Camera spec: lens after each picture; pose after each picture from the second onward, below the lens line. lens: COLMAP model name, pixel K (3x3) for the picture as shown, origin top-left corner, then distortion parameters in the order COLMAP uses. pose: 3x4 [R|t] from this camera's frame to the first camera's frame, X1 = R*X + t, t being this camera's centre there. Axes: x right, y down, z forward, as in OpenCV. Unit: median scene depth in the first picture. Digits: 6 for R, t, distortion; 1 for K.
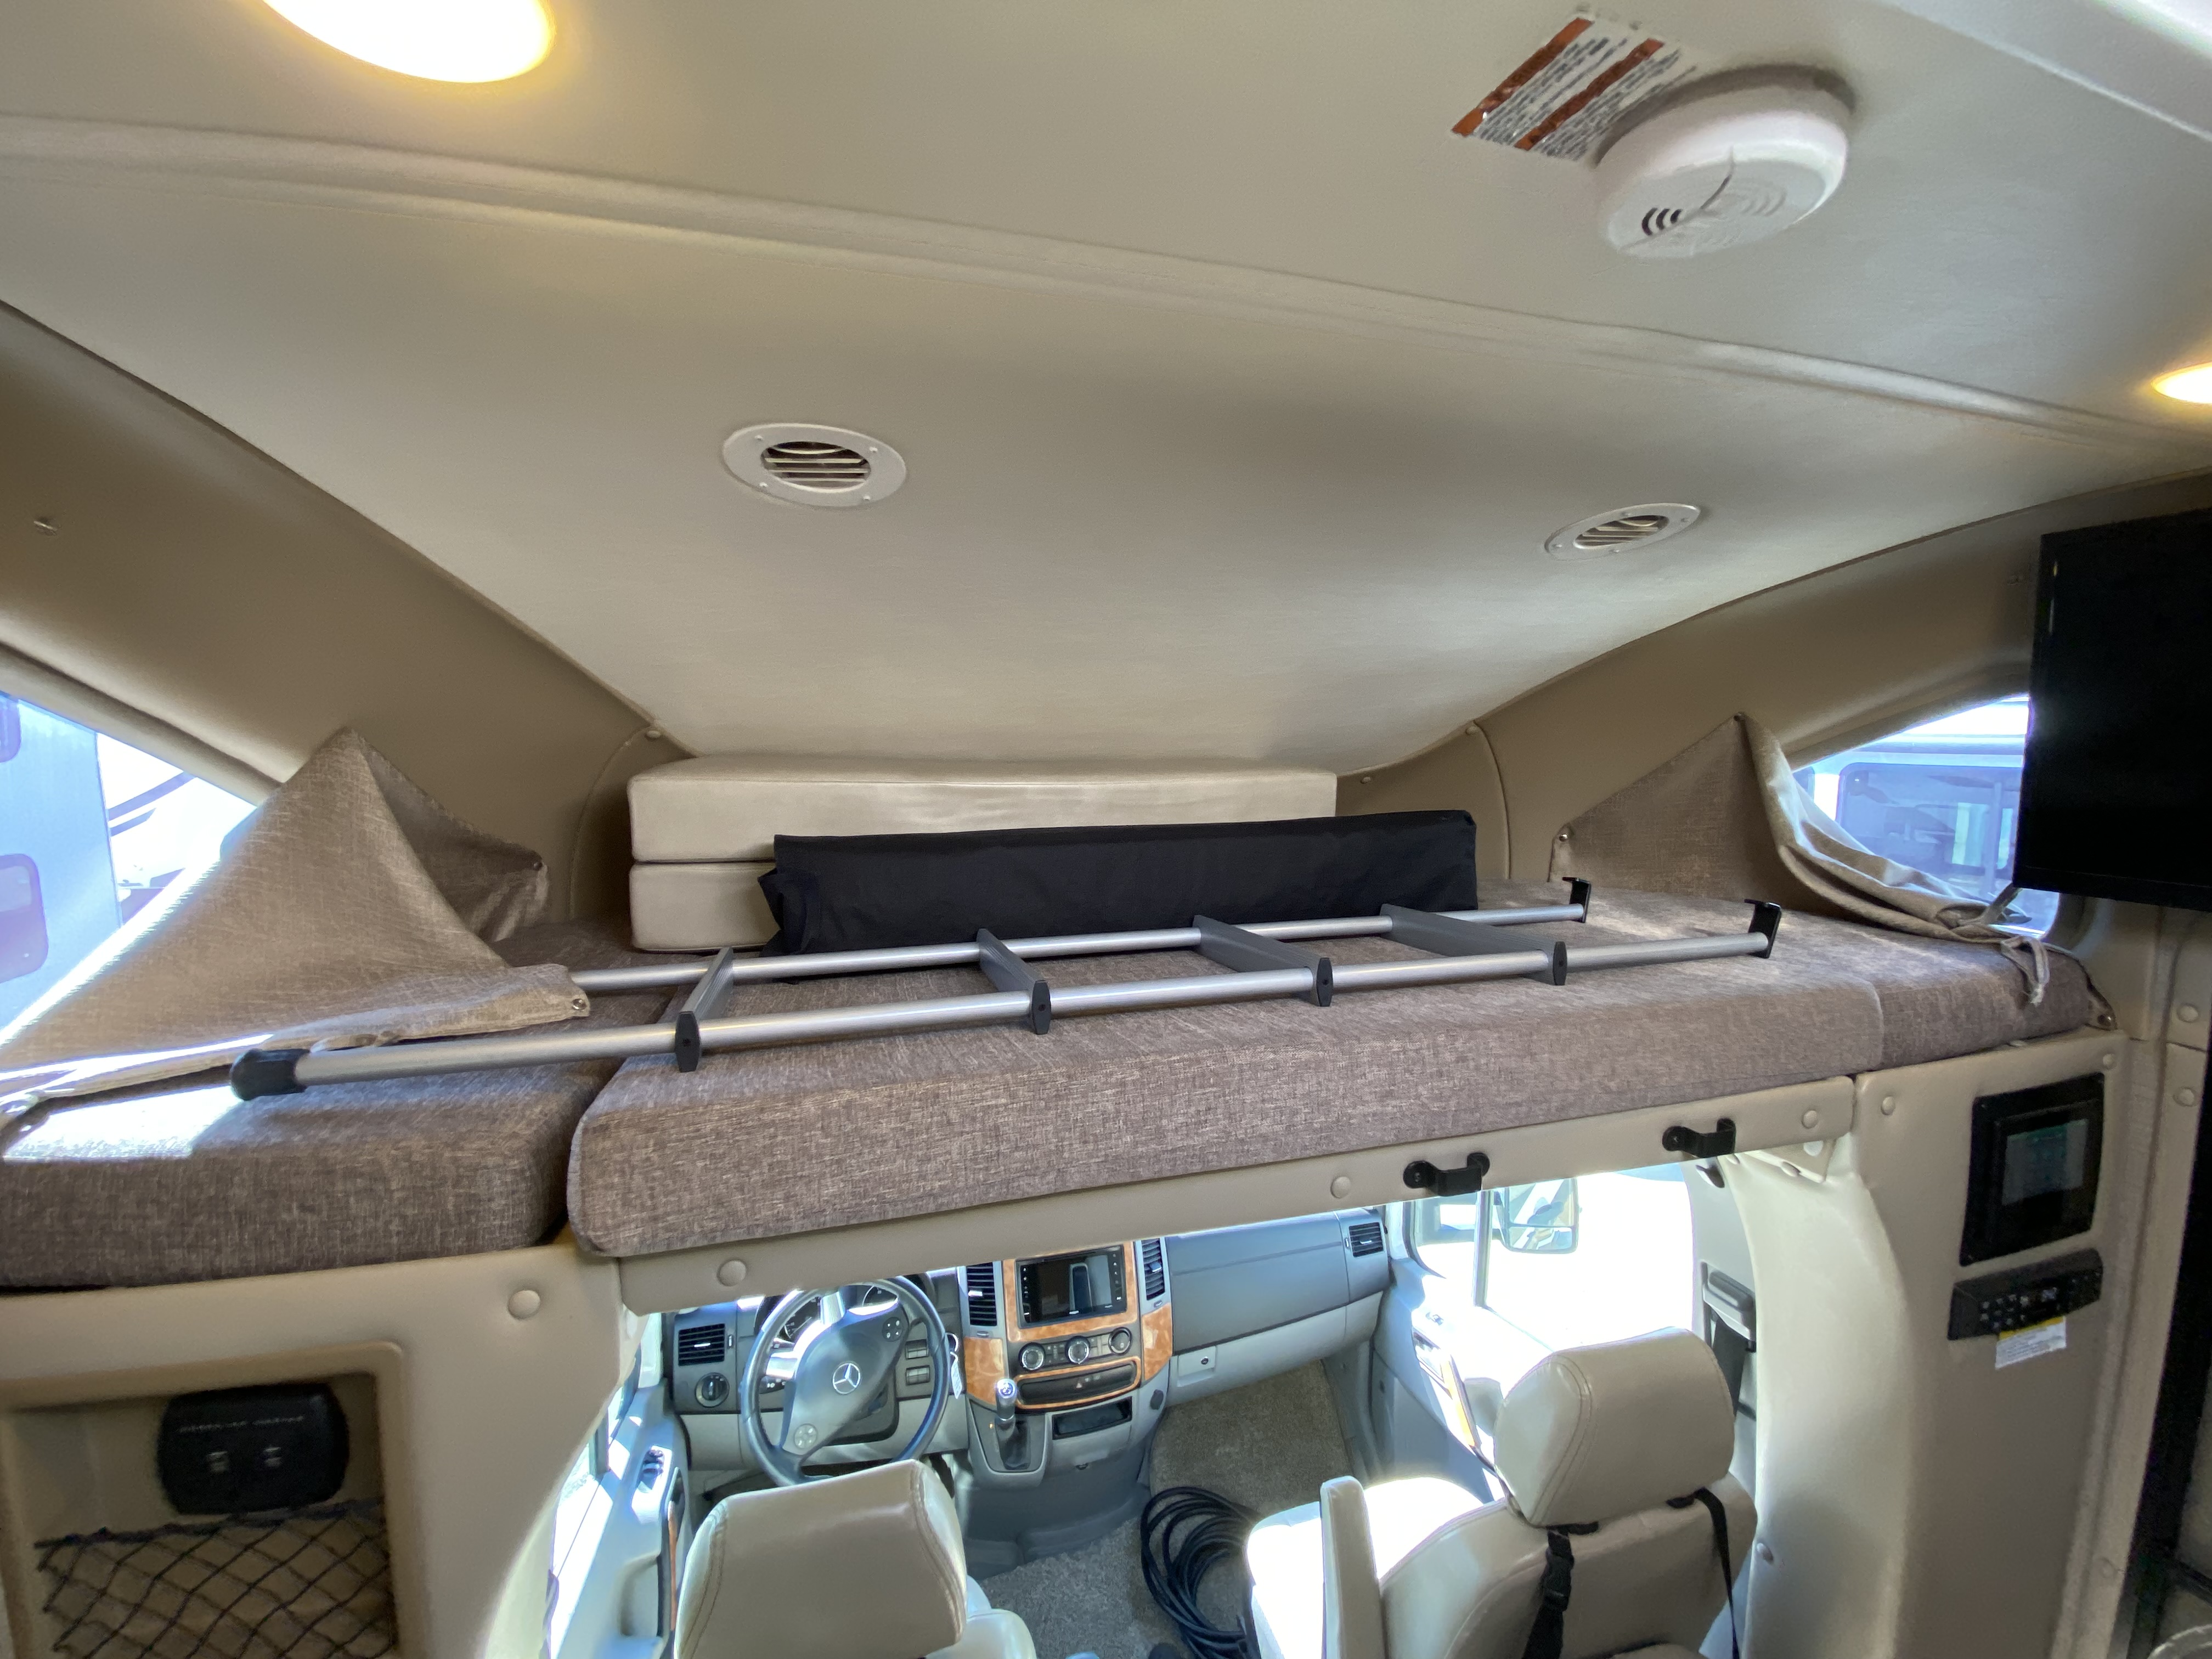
lens RADIAL K [[893.5, 0, 1094.7], [0, 893.5, 822.1], [0, 0, 1]] dist [0.010407, -0.015005]
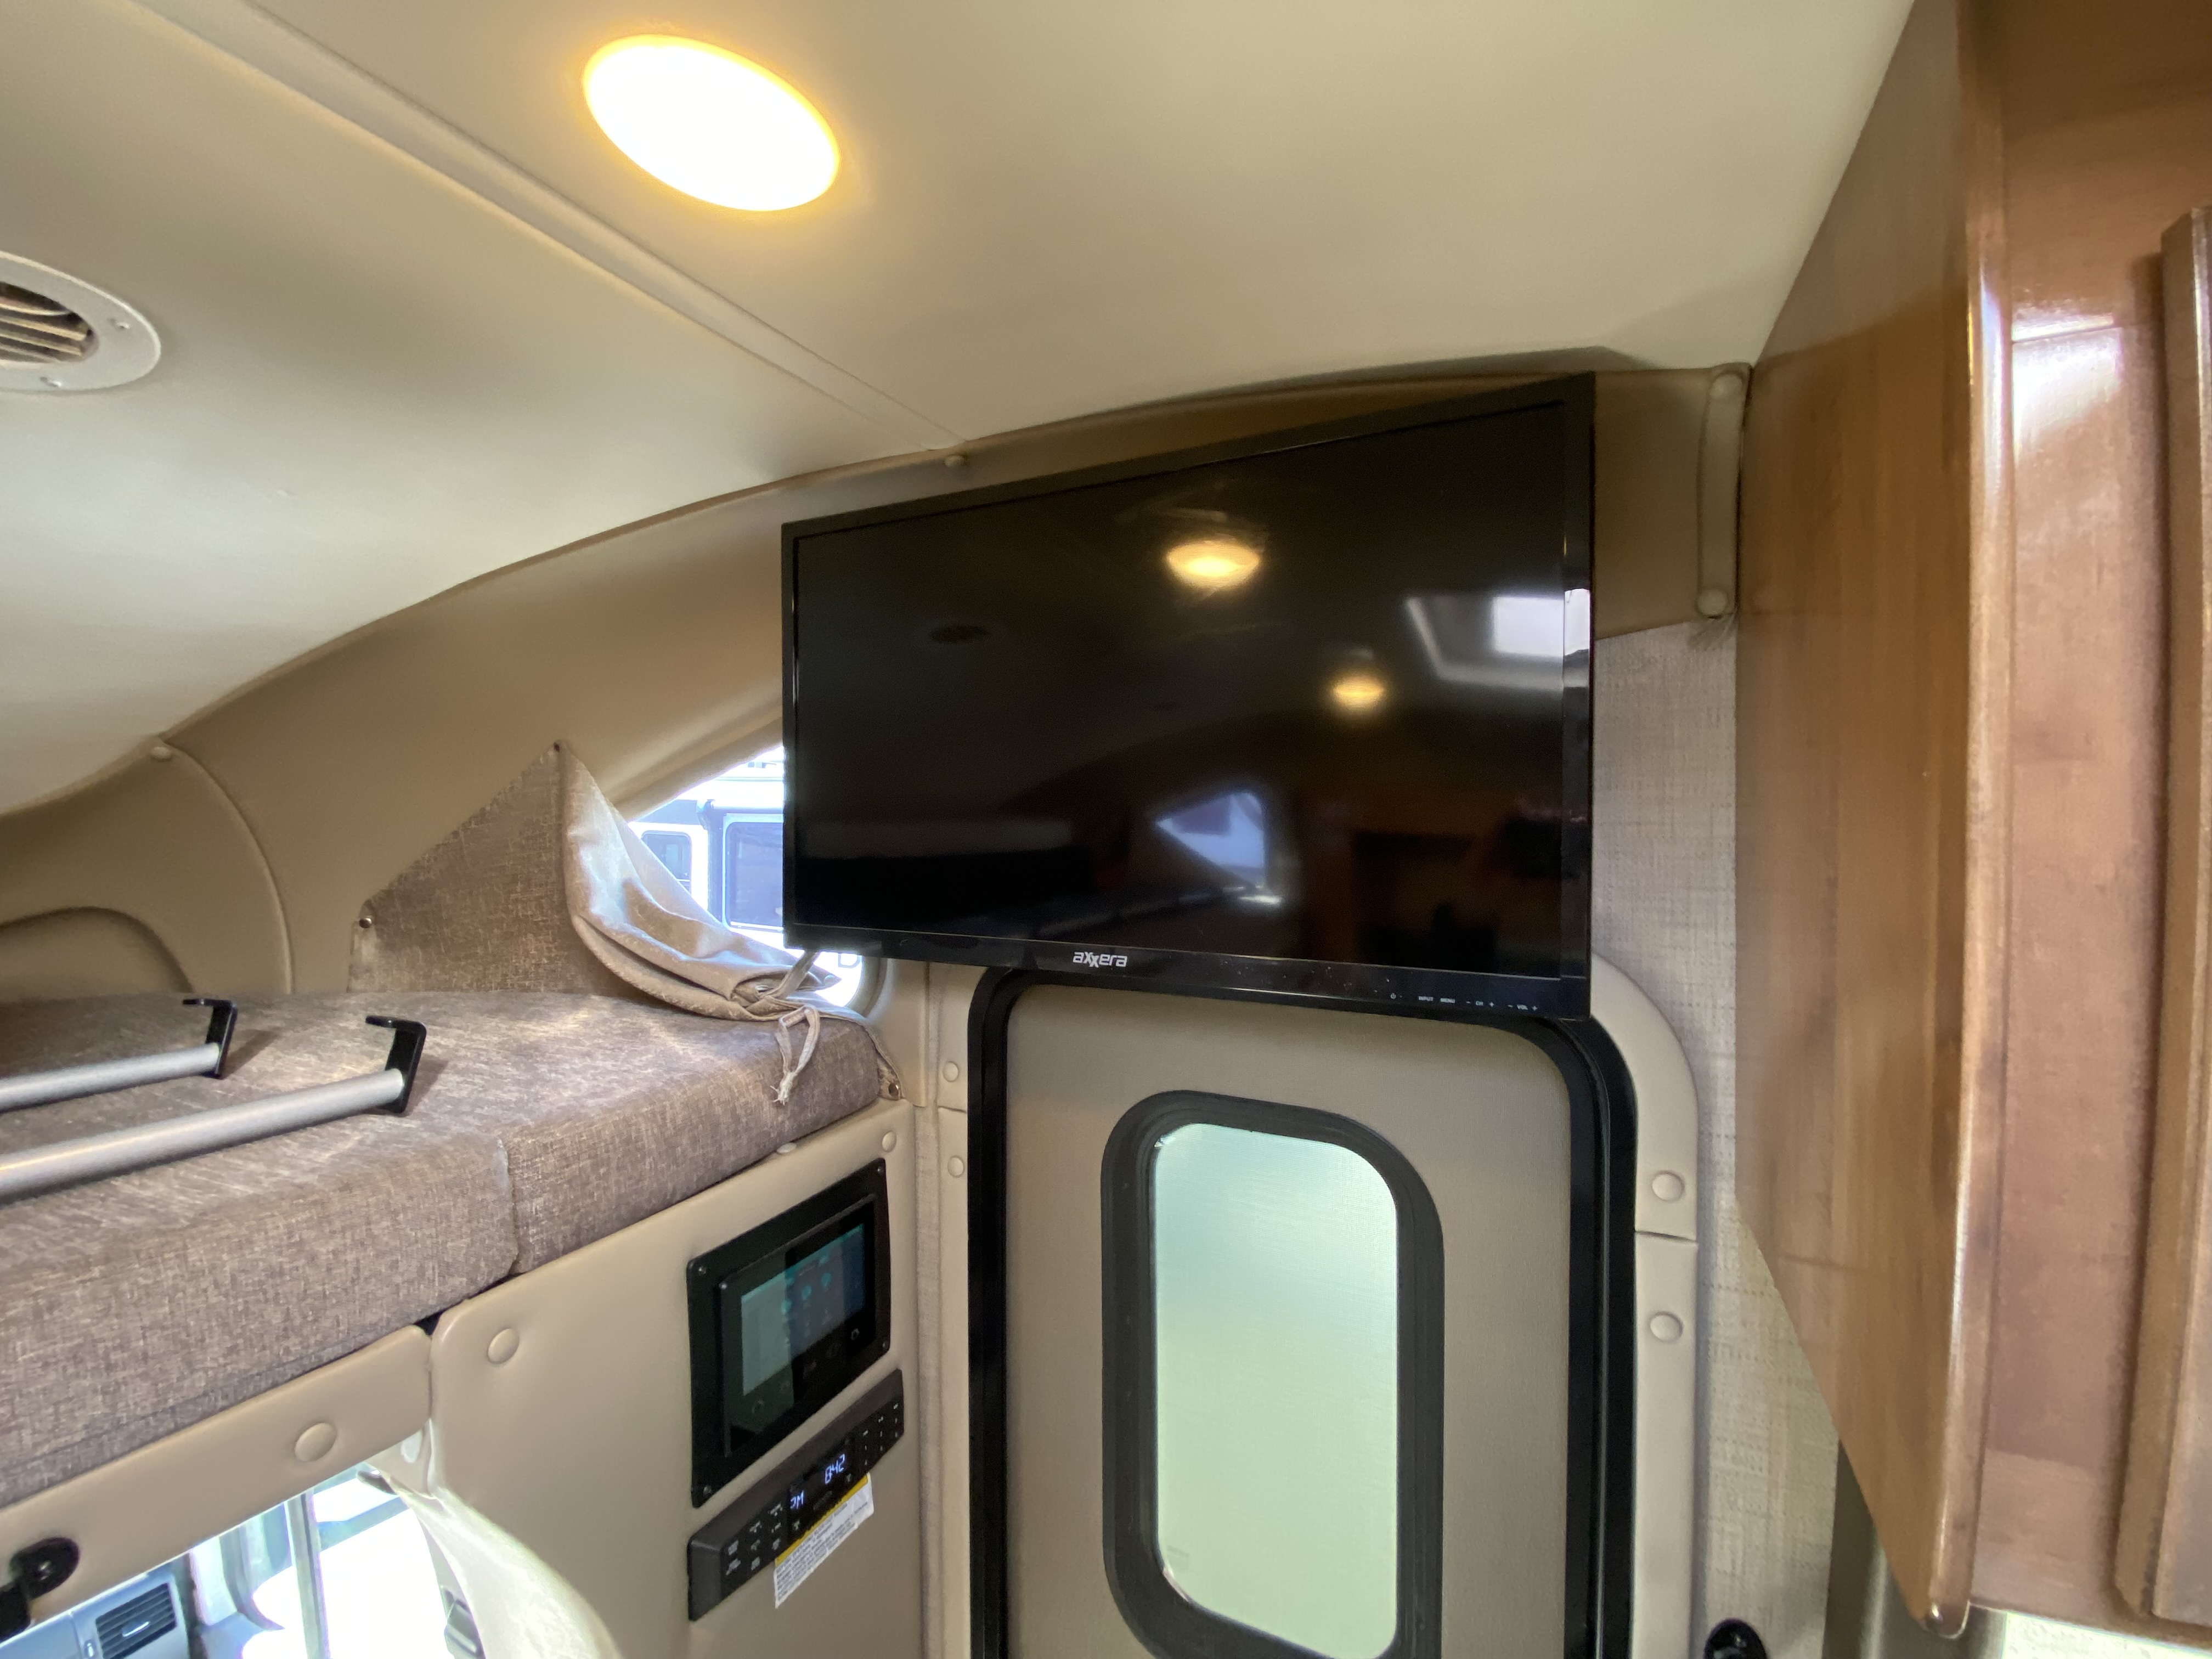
lens RADIAL K [[893.5, 0, 1098.0], [0, 893.5, 822.8], [0, 0, 1]] dist [0.010407, -0.015005]
pose [[0.663781, -0.001590, 0.747925, 0.394874], [0.061710, 0.996705, -0.052648, 0.012294], [-0.745377, 0.081101, 0.661692, 0.152308]]
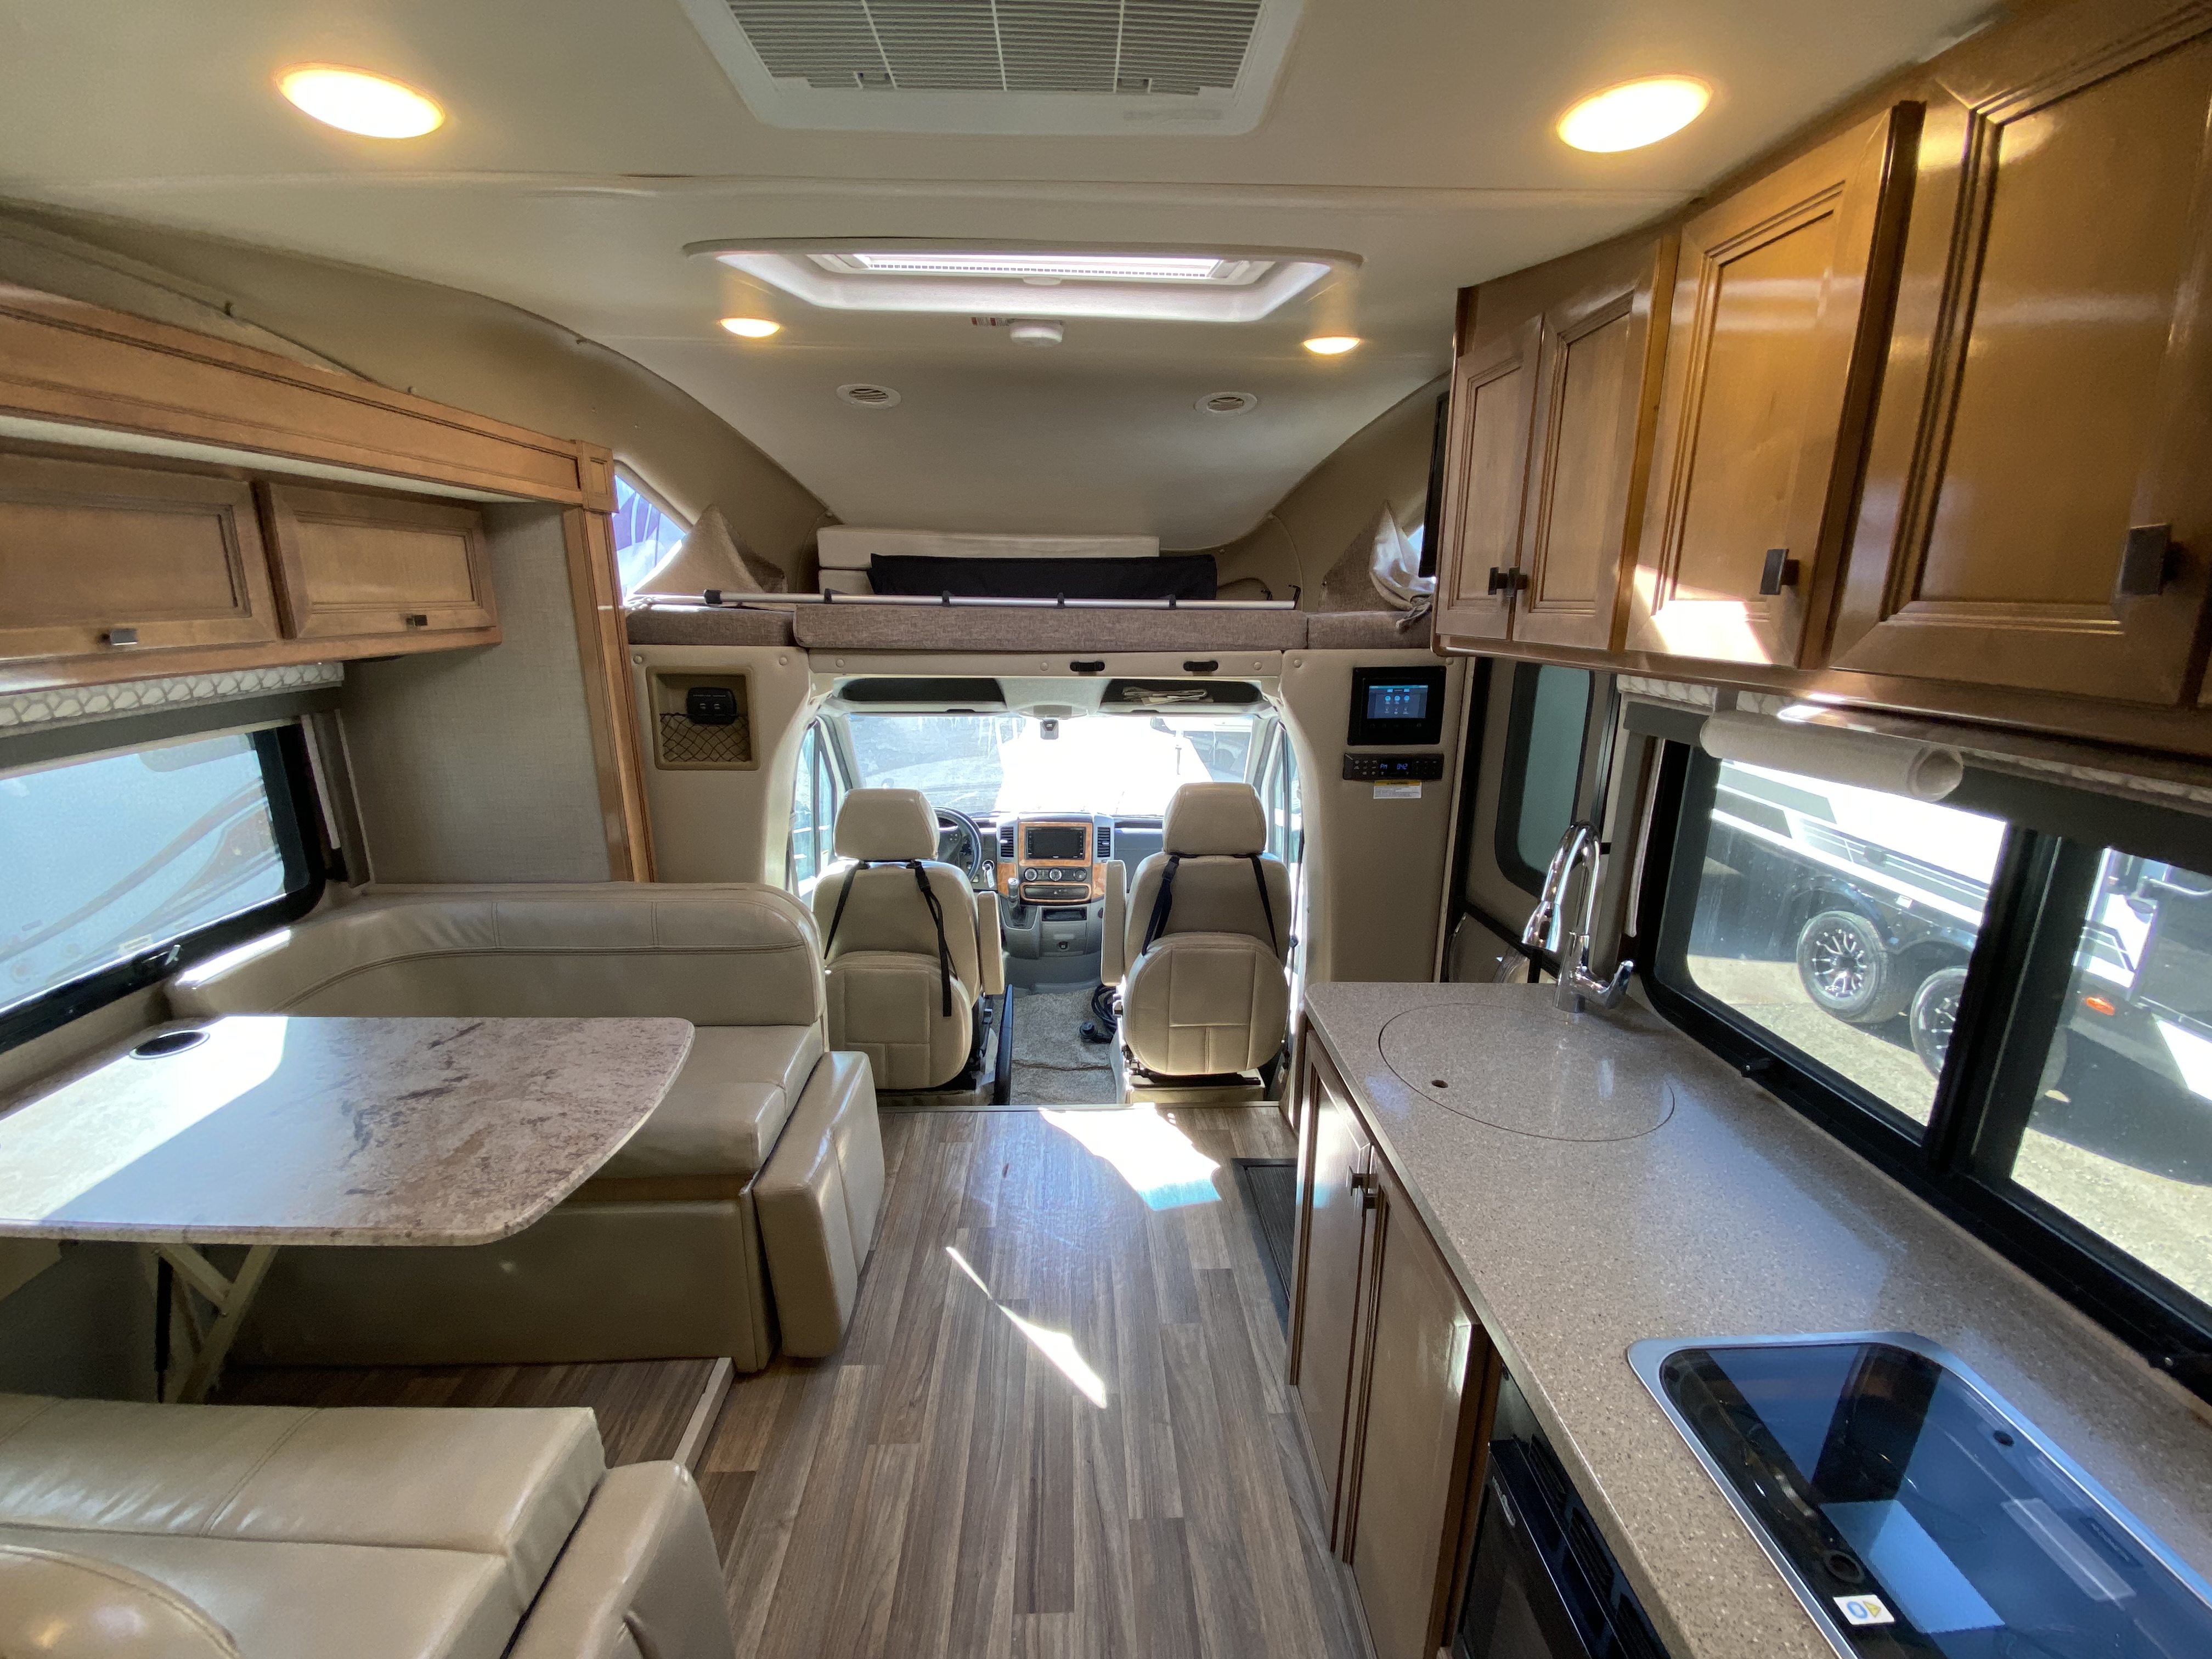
lens RADIAL K [[891.3, 0, 1093.1], [0, 891.3, 839.2], [0, 0, 1]] dist [-0.002162, -0.000727]
pose [[0.973904, 0.069221, -0.216145, 0.504522], [-0.029286, 0.982721, 0.182762, 0.202386], [0.225061, -0.171662, 0.959103, -0.821136]]
